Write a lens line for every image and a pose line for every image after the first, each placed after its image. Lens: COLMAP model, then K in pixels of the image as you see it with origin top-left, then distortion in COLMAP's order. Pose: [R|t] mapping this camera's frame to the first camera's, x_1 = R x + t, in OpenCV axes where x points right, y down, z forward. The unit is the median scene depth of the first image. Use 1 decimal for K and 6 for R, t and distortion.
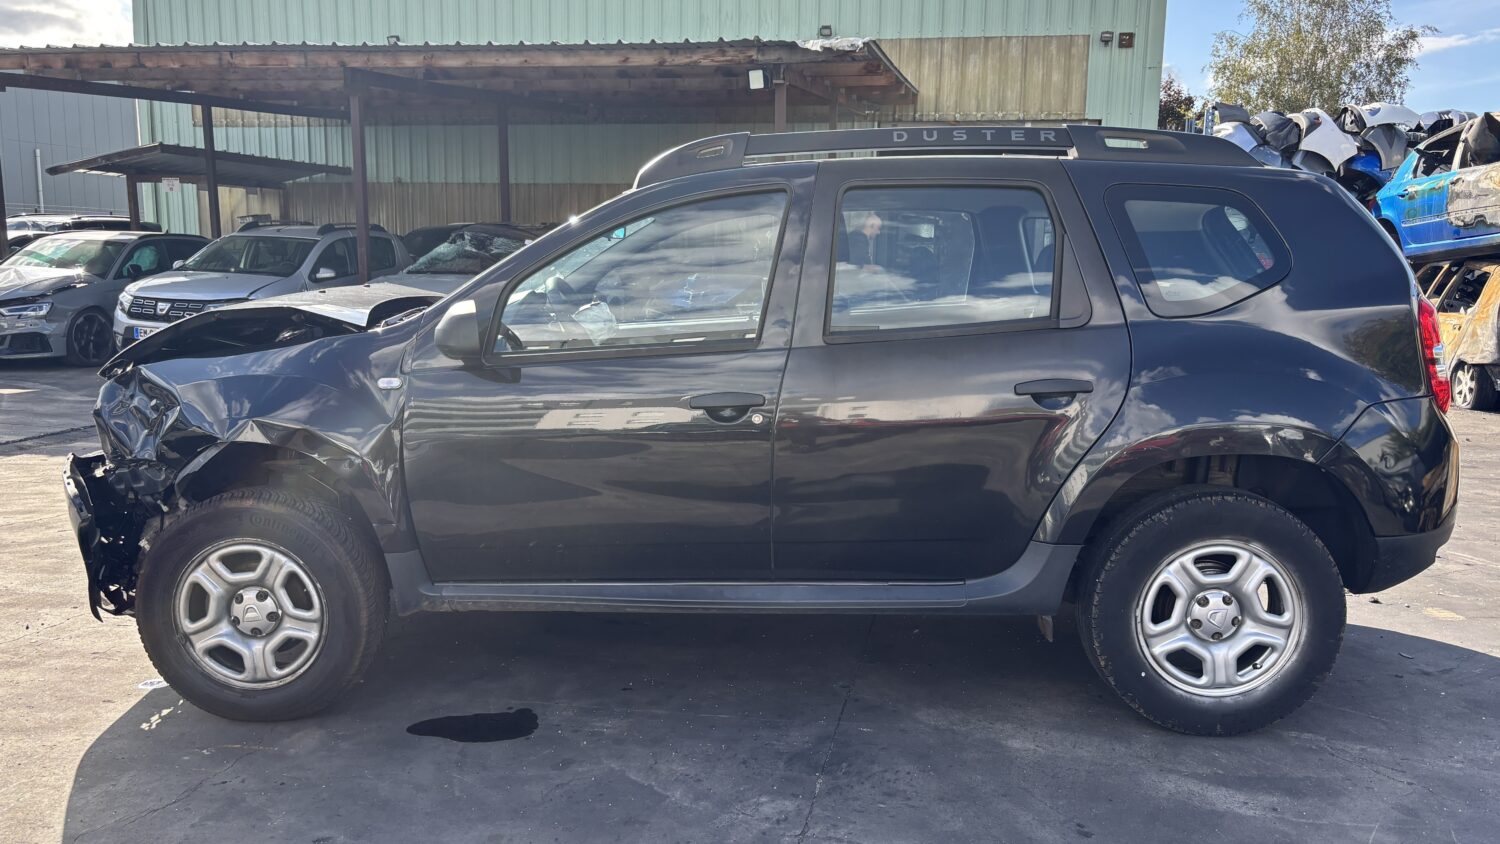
lens RADIAL K [[1127.9, 0, 750.0], [0, 1127.9, 422.0], [0, 0, 1]] dist [0.041622, -0.042298]
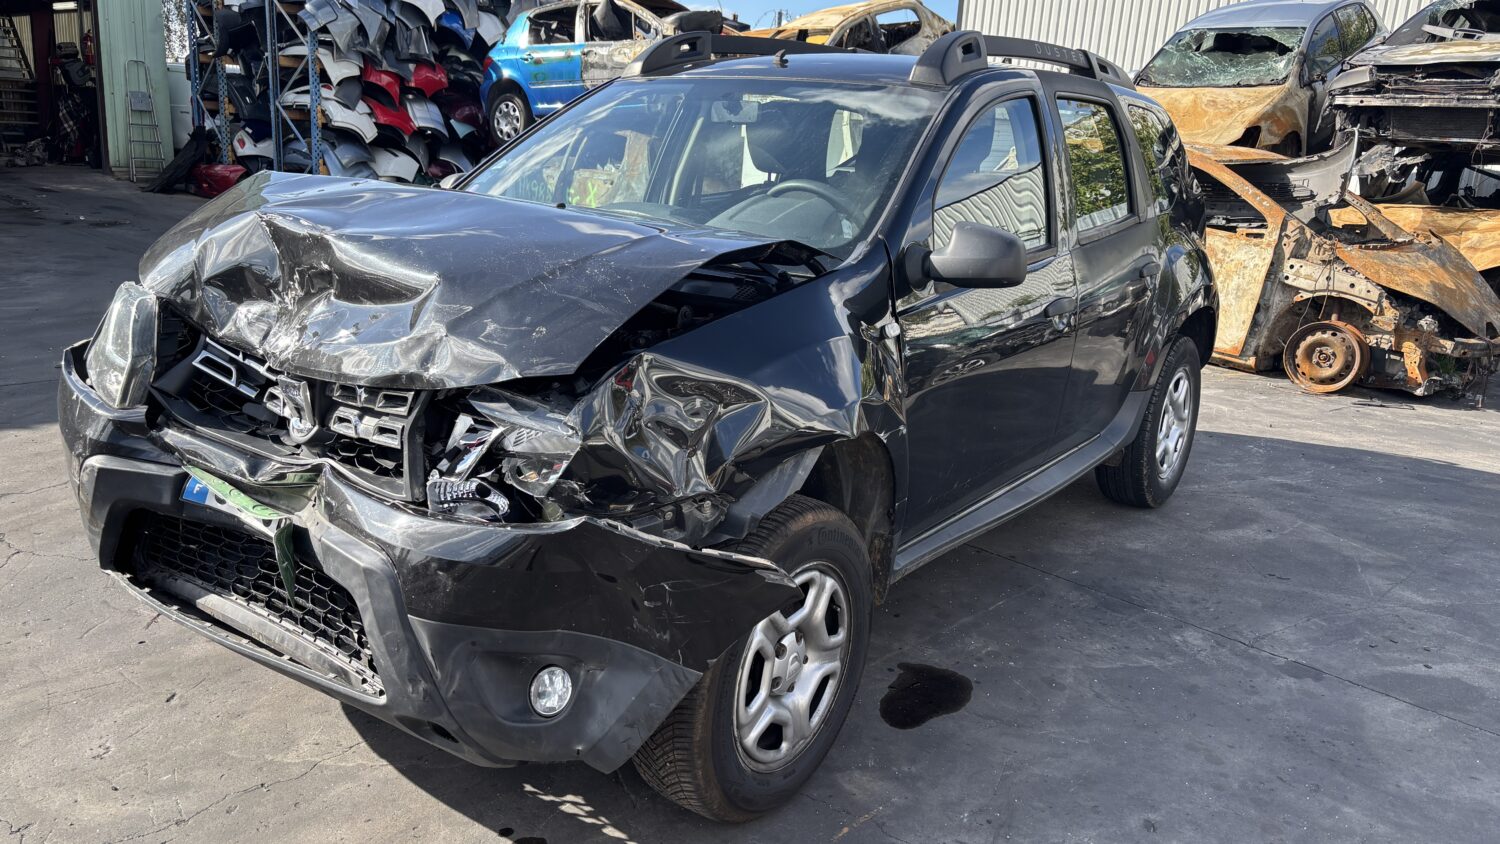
lens RADIAL K [[1127.9, 0, 750.0], [0, 1127.9, 422.0], [0, 0, 1]] dist [0.041622, -0.042298]
pose [[0.561889, -0.187062, 0.805784, -1.031988], [0.069573, 0.981331, 0.179301, -0.120178], [-0.824282, -0.044686, 0.564414, 0.629634]]
